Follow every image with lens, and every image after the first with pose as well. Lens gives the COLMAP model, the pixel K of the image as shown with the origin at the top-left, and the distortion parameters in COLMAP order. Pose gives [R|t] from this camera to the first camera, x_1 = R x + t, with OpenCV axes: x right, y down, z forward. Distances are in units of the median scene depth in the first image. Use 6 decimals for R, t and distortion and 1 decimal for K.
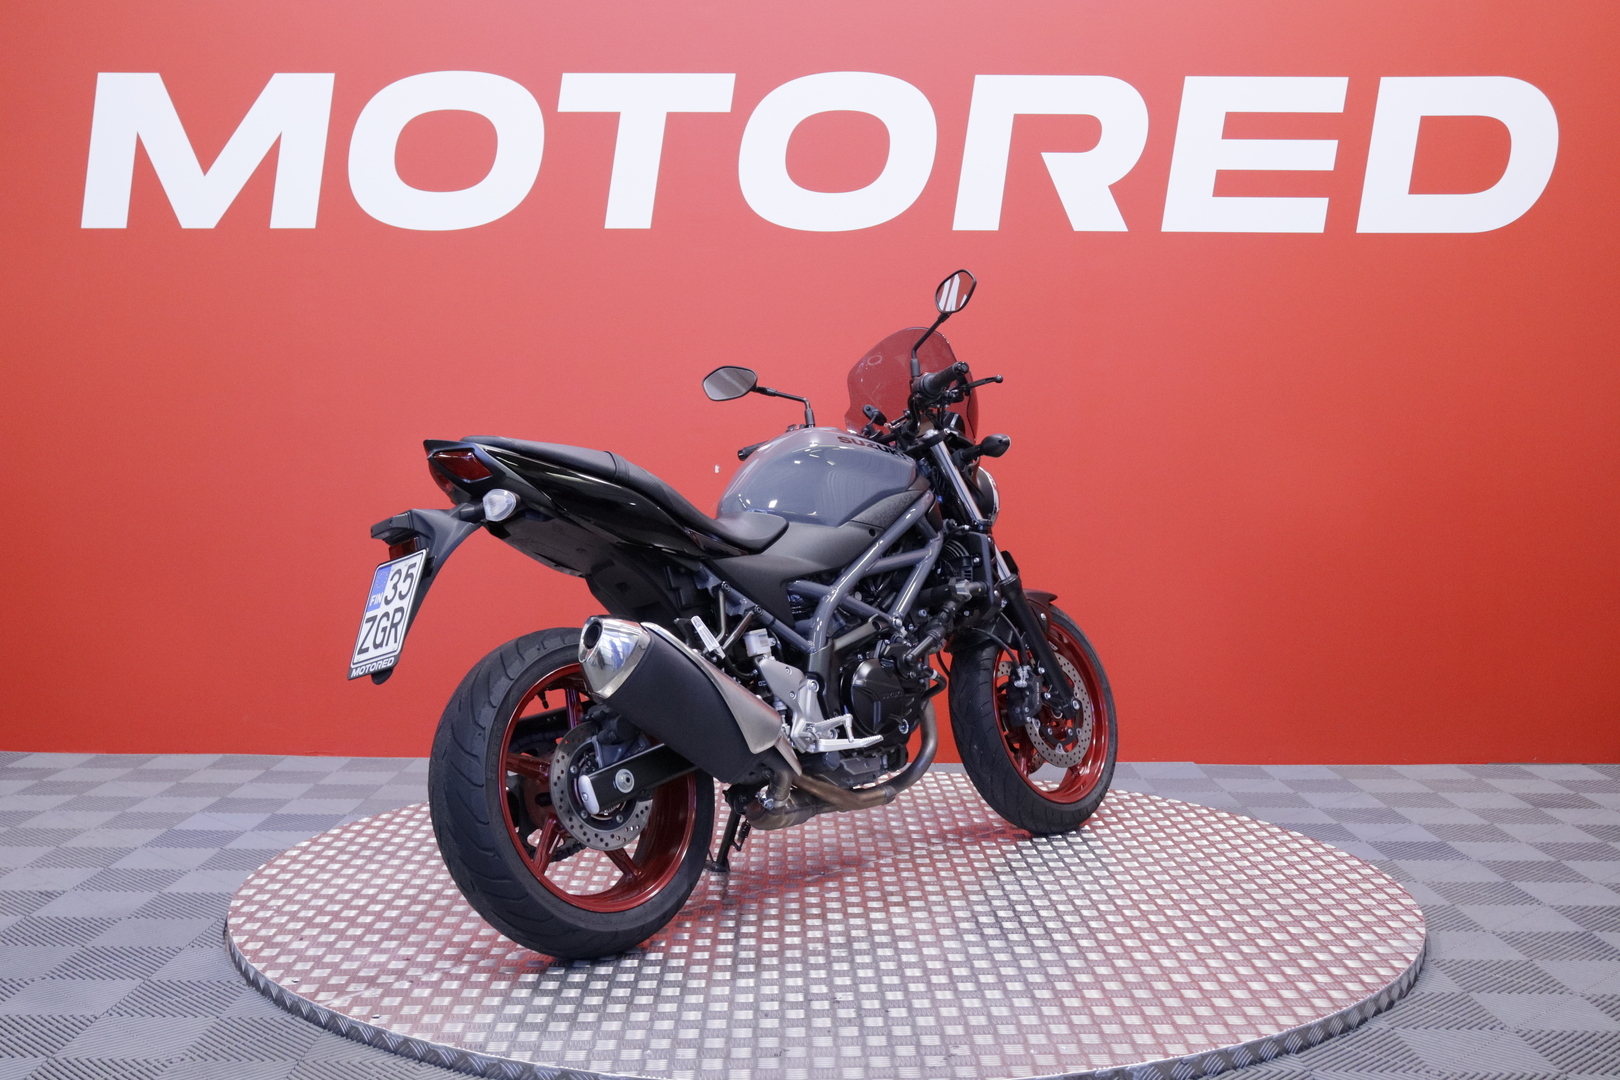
lens RADIAL K [[1759.8, 0, 809.4], [0, 1759.8, 541.0], [0, 0, 1]] dist [0.030408, 0.000000]
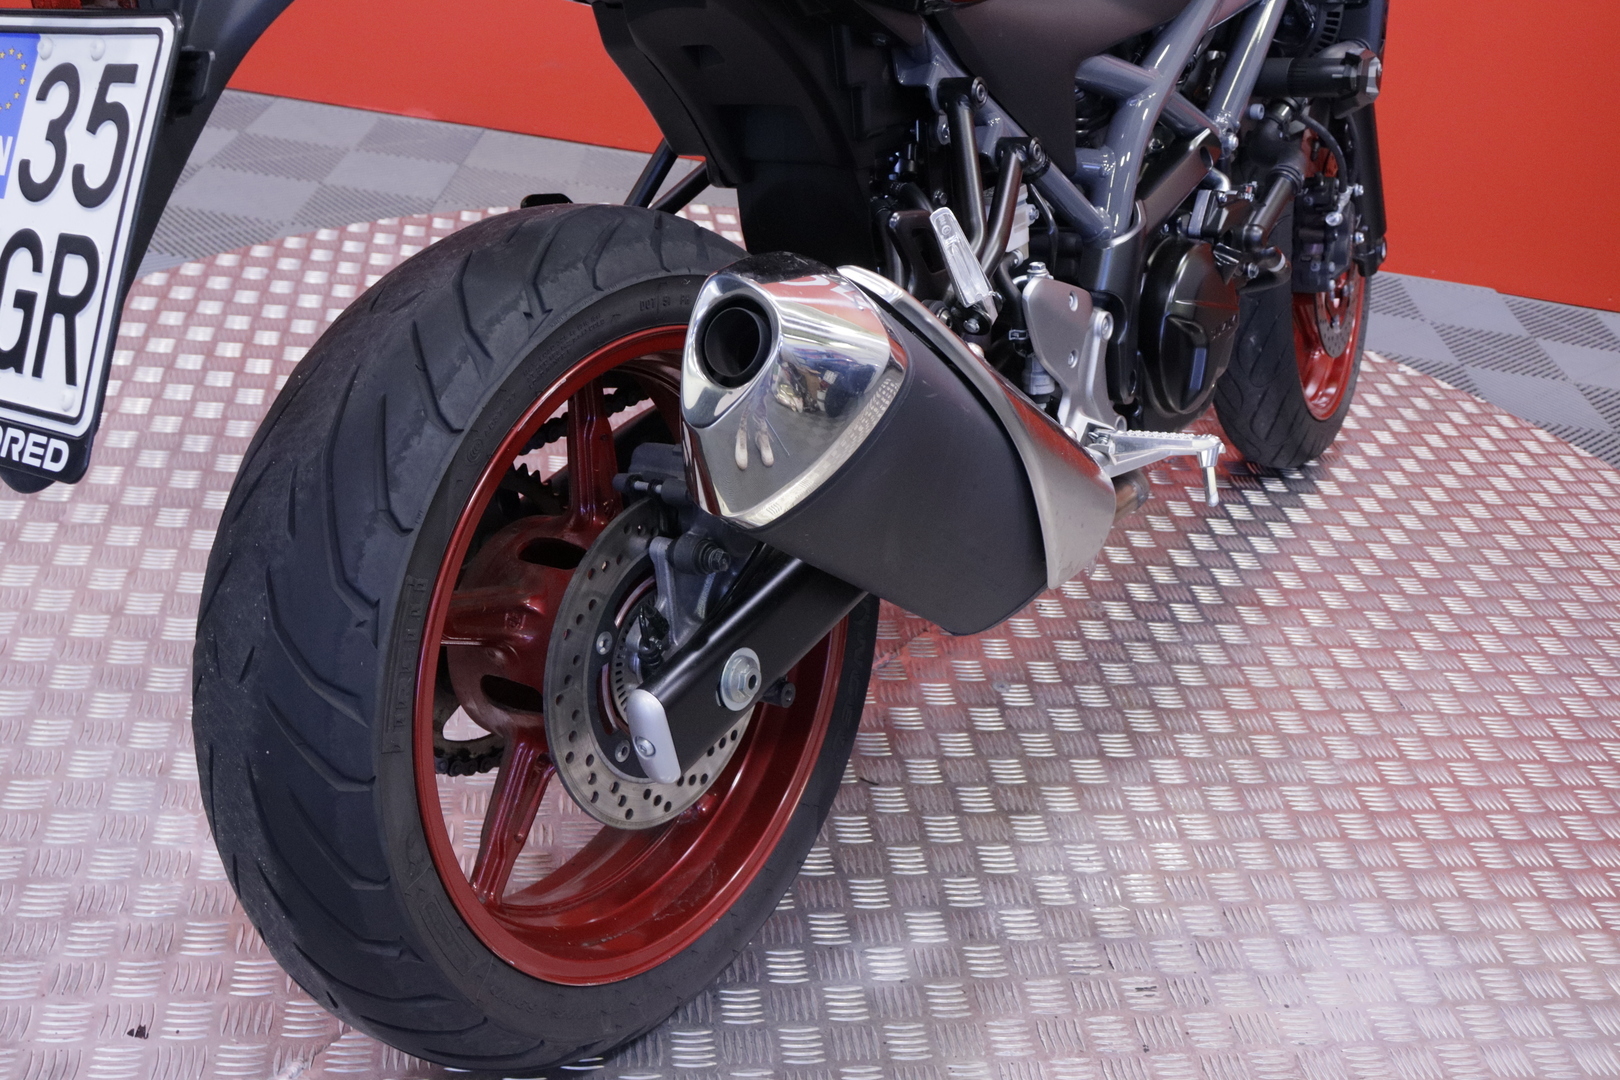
lens RADIAL K [[1759.8, 0, 809.3], [0, 1759.8, 542.3], [0, 0, 1]] dist [0.030408, 0.000000]
pose [[0.983830, 0.066988, 0.166109, -0.152444], [-0.132372, 0.896693, 0.422398, -0.046808], [-0.120653, -0.437556, 0.891060, 0.672434]]
